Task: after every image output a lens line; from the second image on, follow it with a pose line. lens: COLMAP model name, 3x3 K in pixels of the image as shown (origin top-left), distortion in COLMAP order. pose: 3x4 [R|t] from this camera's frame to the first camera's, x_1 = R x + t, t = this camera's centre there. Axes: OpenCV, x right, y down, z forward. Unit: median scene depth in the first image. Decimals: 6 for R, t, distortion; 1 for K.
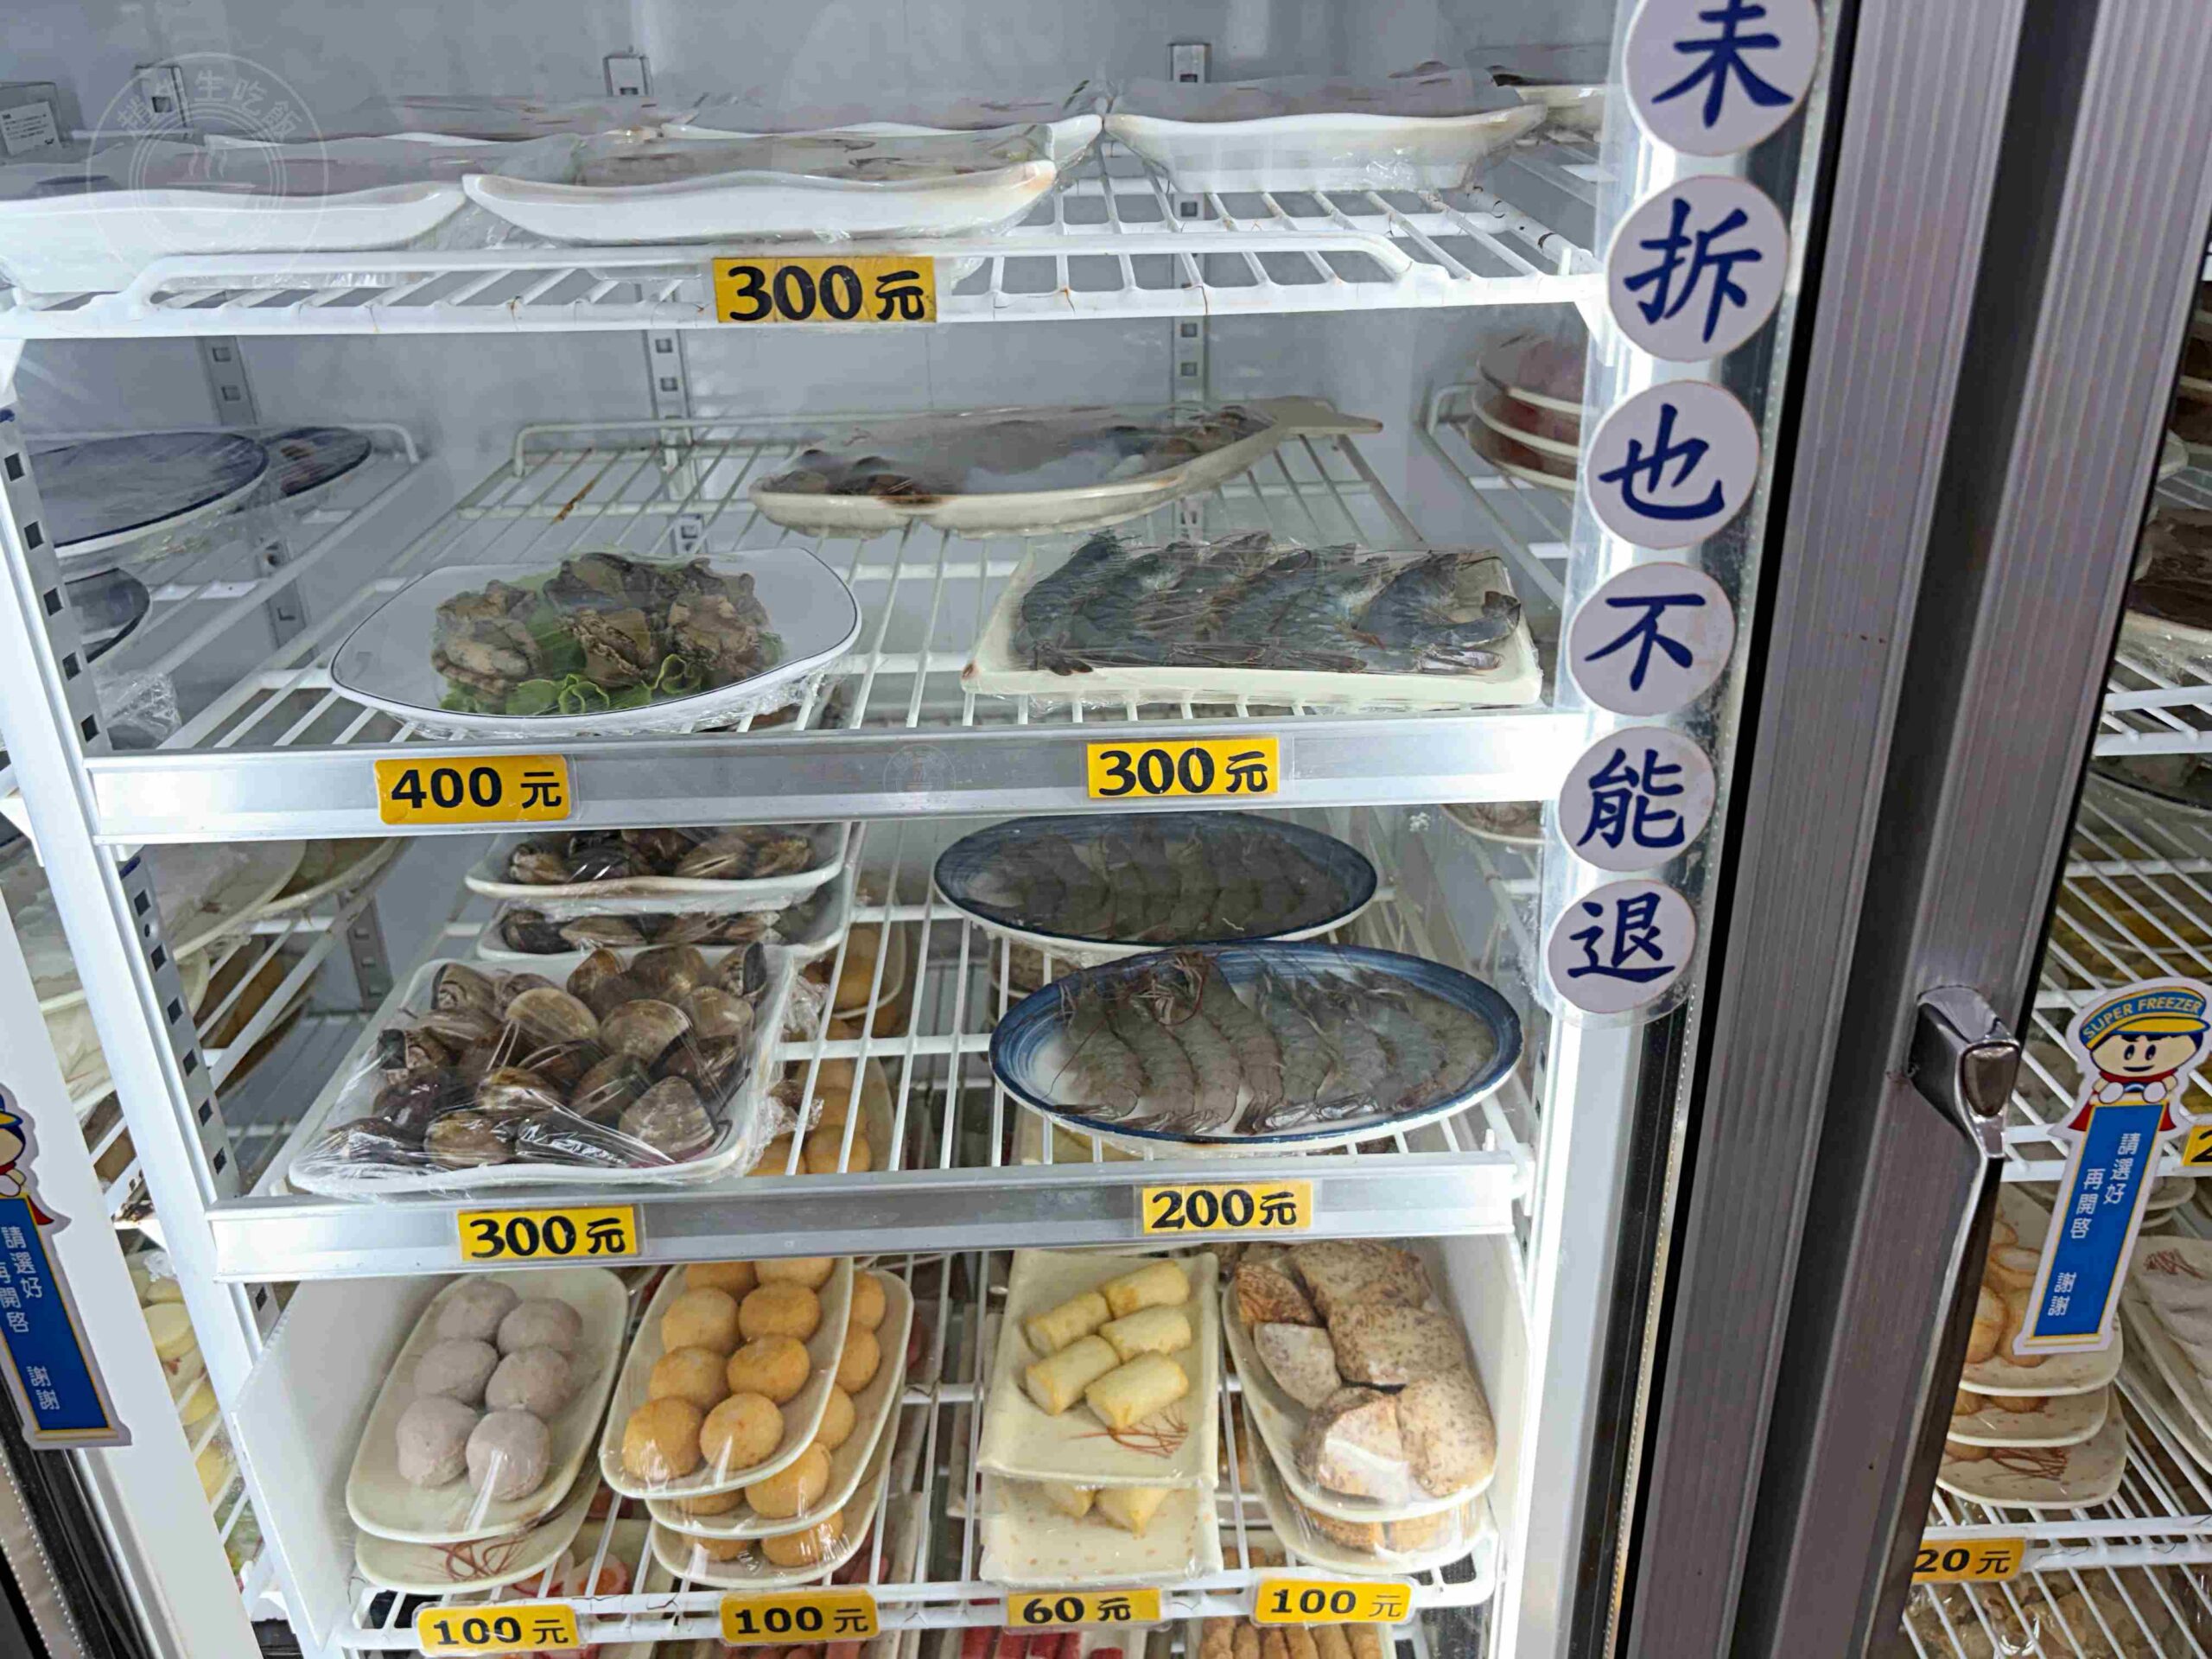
lens RADIAL K [[1666.3, 0, 1108.7], [0, 1666.3, 813.7], [0, 0, 1]] dist [0.041306, -0.055987]
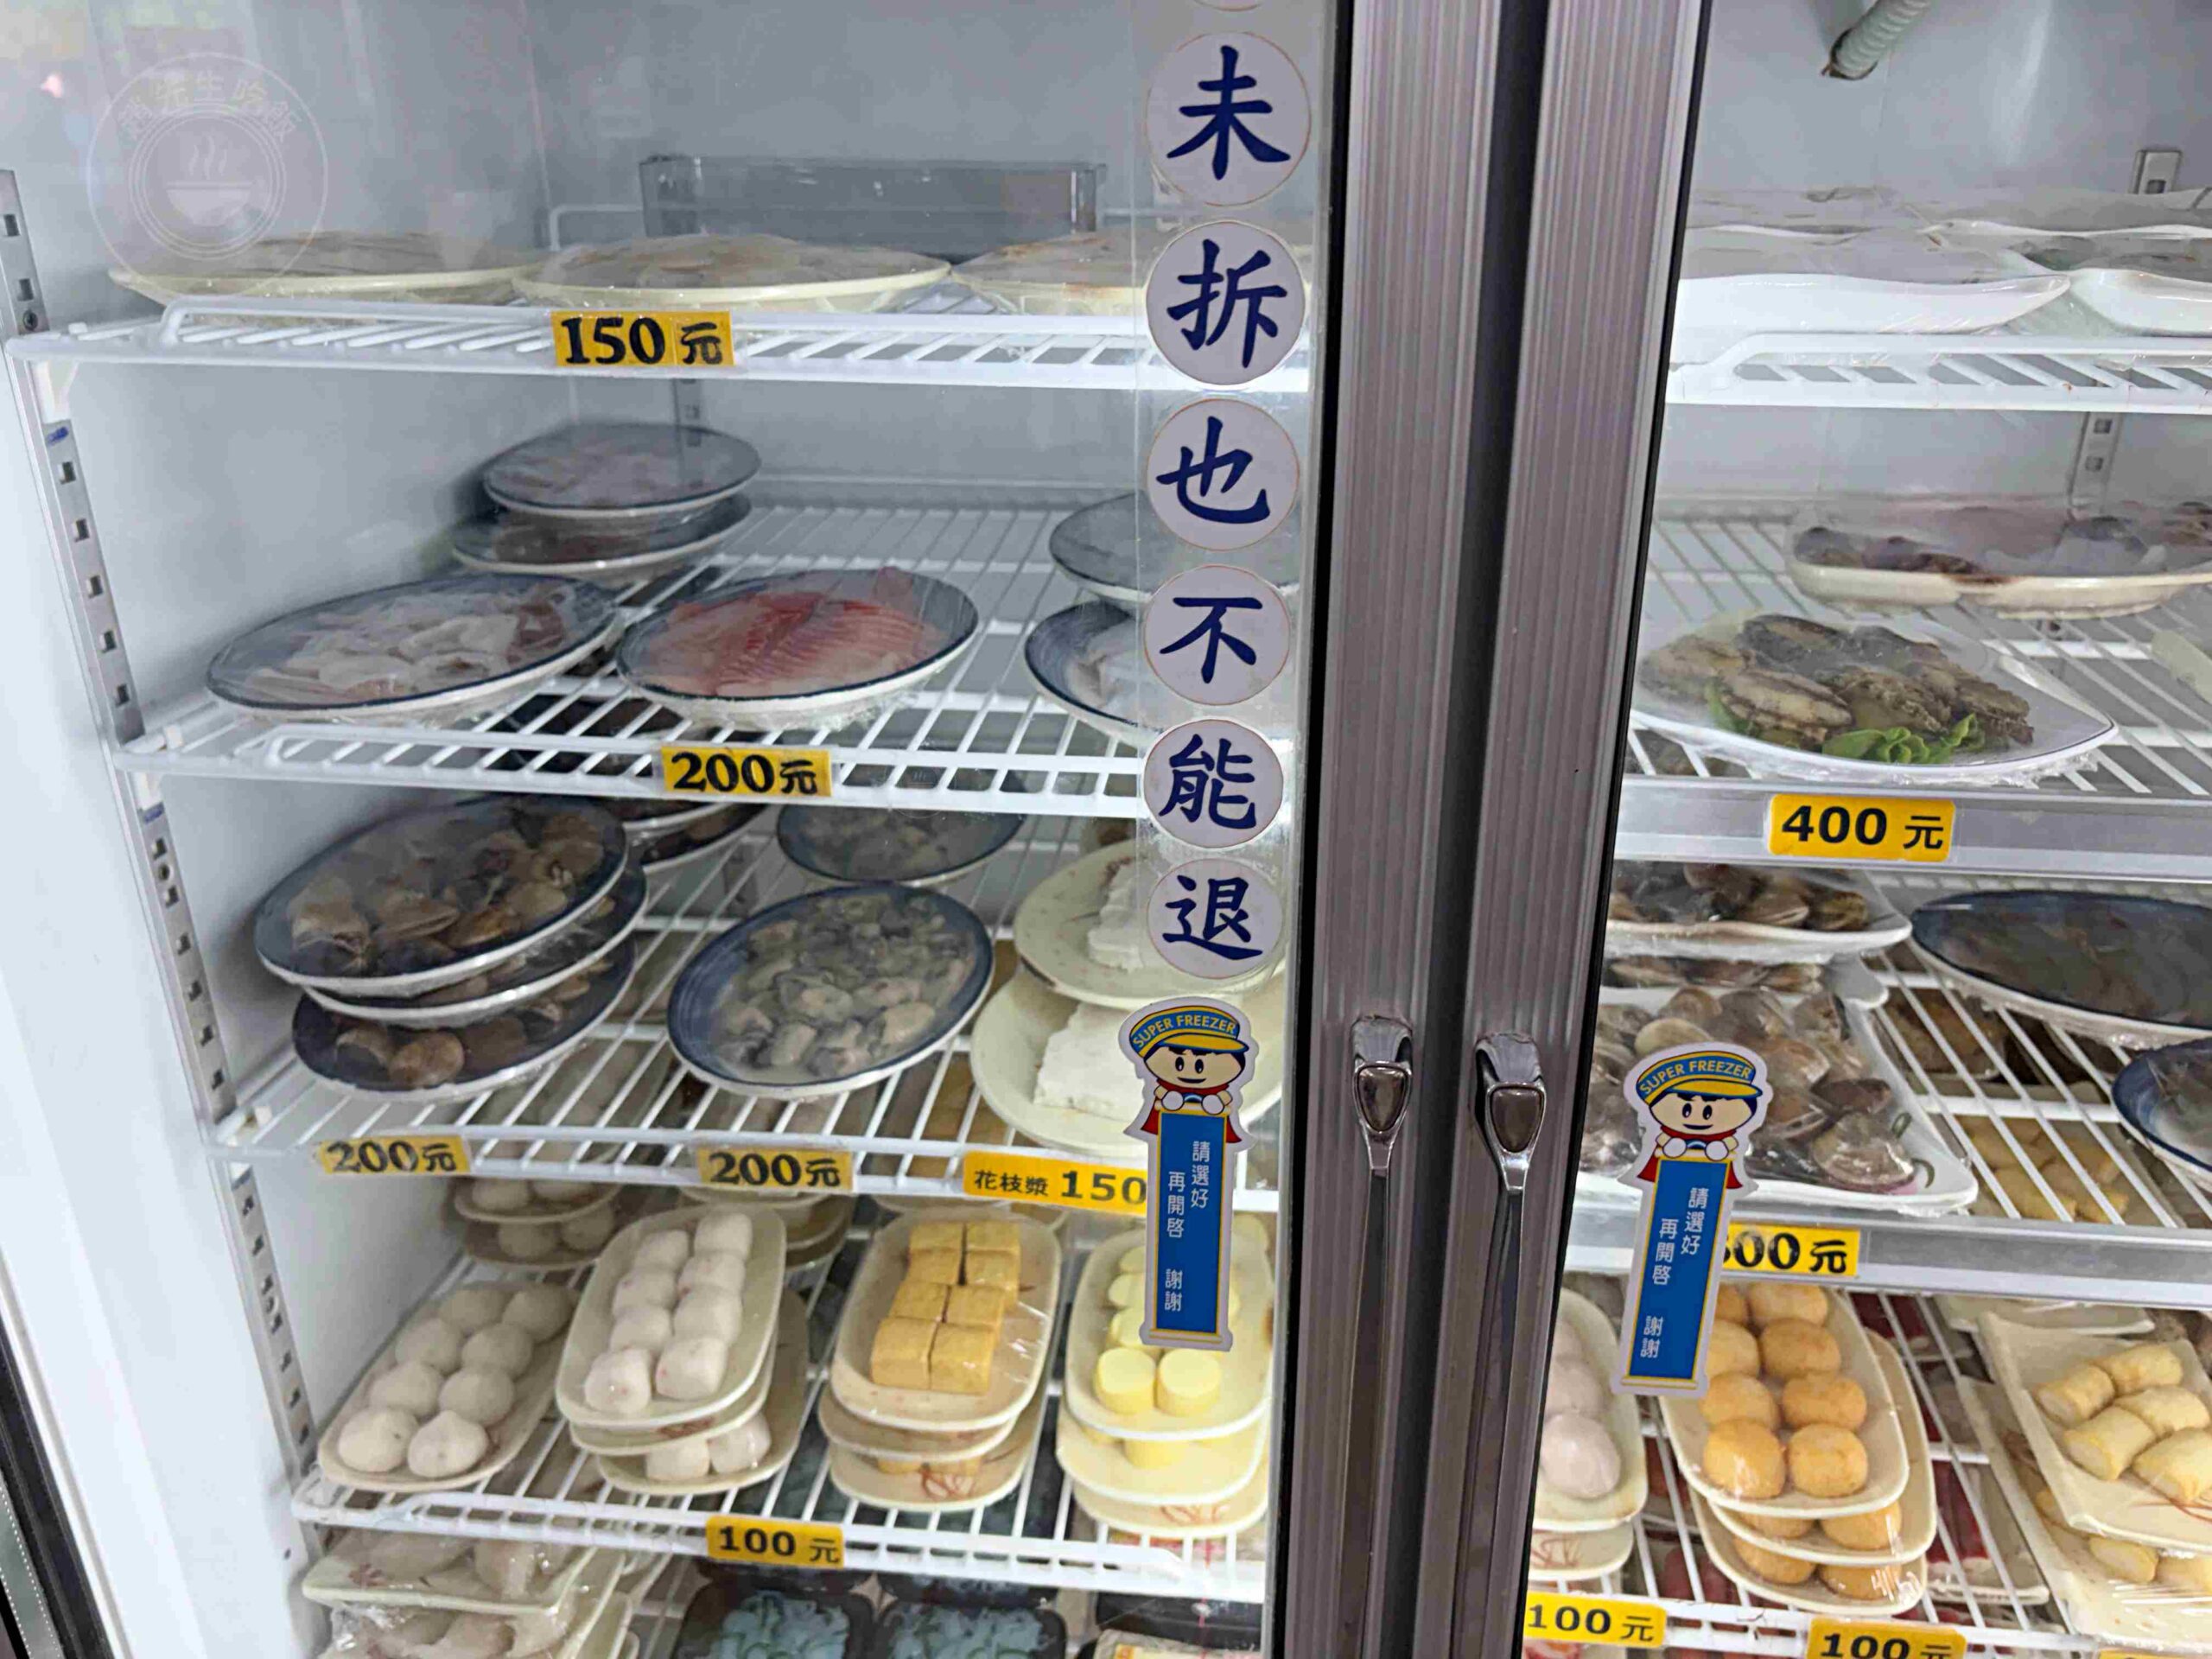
lens RADIAL K [[1666.3, 0, 1111.6], [0, 1666.3, 842.6], [0, 0, 1]] dist [0.041306, -0.055987]
pose [[0.990128, 0.071782, -0.120391, -0.570338], [-0.075266, 0.996859, -0.024643, 0.045547], [0.118244, 0.033461, 0.992421, -0.102666]]
